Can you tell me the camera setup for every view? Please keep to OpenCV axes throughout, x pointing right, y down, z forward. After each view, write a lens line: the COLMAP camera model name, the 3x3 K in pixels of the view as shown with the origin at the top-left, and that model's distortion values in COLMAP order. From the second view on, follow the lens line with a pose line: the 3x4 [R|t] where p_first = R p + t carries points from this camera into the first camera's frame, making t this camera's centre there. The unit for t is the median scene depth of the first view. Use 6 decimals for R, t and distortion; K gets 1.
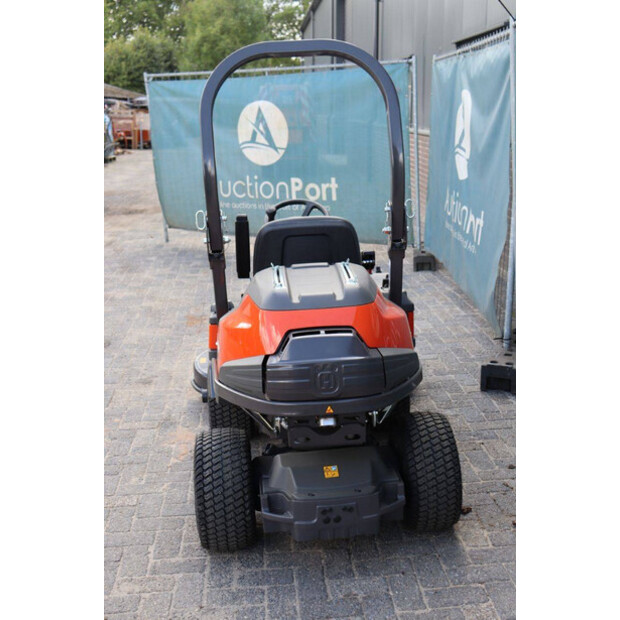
lens RADIAL K [[821.0, 0, 306.6], [0, 821.0, 314.9], [0, 0, 1]] dist [0.080340, 0.000000]
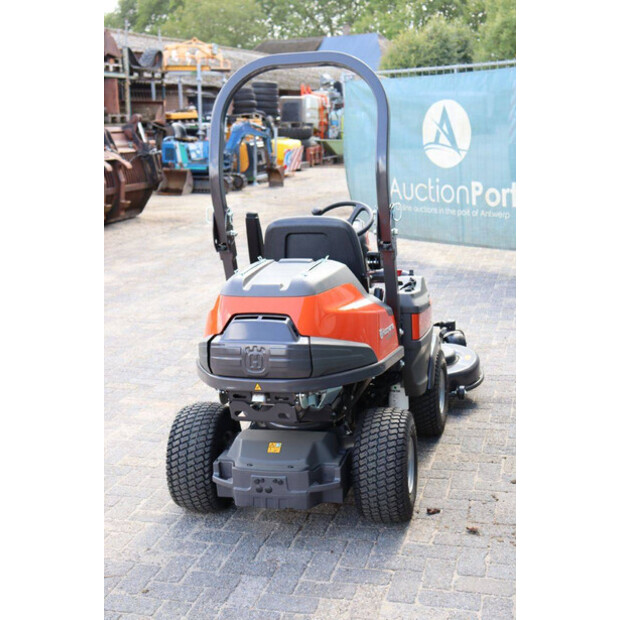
lens RADIAL K [[922.3, 0, 303.9], [0, 922.3, 315.0], [0, 0, 1]] dist [0.111434, 0.000000]
pose [[0.941581, 0.075208, -0.328282, 0.434543], [-0.081798, 0.996629, -0.006291, 0.018351], [0.326702, 0.032776, 0.944559, -0.144442]]
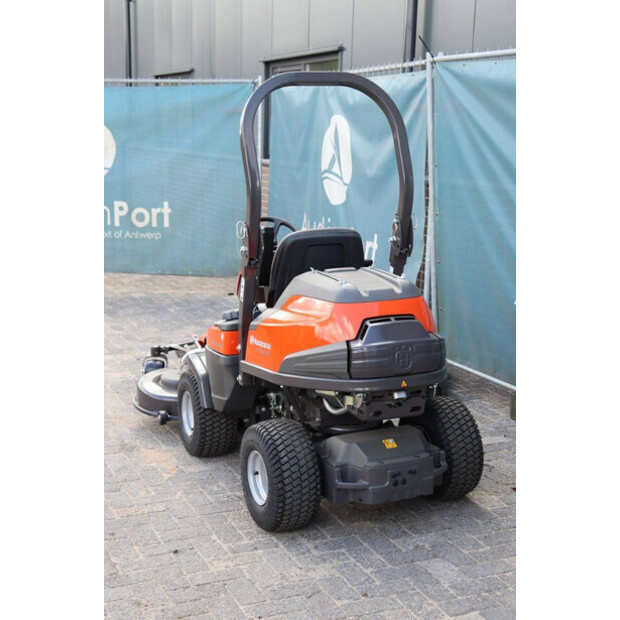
lens RADIAL K [[1062.3, 0, 322.0], [0, 1062.3, 293.7], [0, 0, 1]] dist [0.206626, 0.000000]
pose [[0.941762, -0.015782, 0.335910, -0.533593], [0.045591, 0.995667, -0.081042, 0.093318], [-0.333176, 0.091636, 0.938401, -0.374075]]
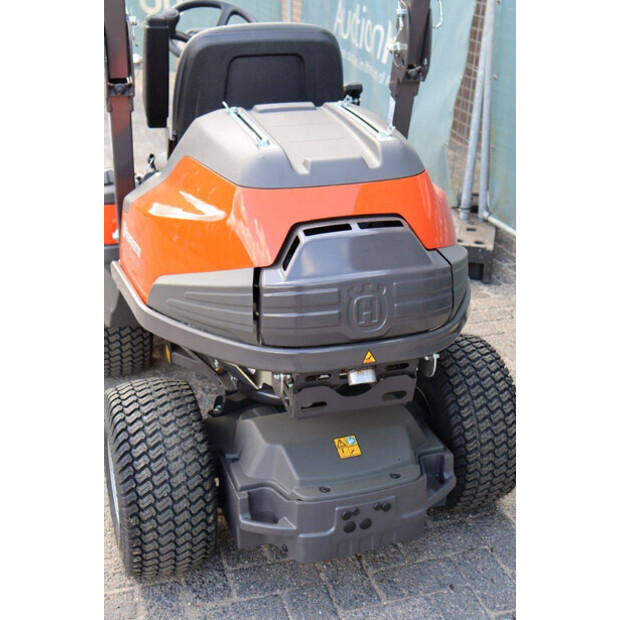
lens RADIAL K [[922.3, 0, 310.8], [0, 922.3, 306.9], [0, 0, 1]] dist [0.111434, 0.000000]
pose [[0.972922, -0.043645, 0.226977, -0.144206], [0.008418, 0.988050, 0.153905, -0.020723], [-0.230982, -0.147826, 0.961662, 0.334635]]
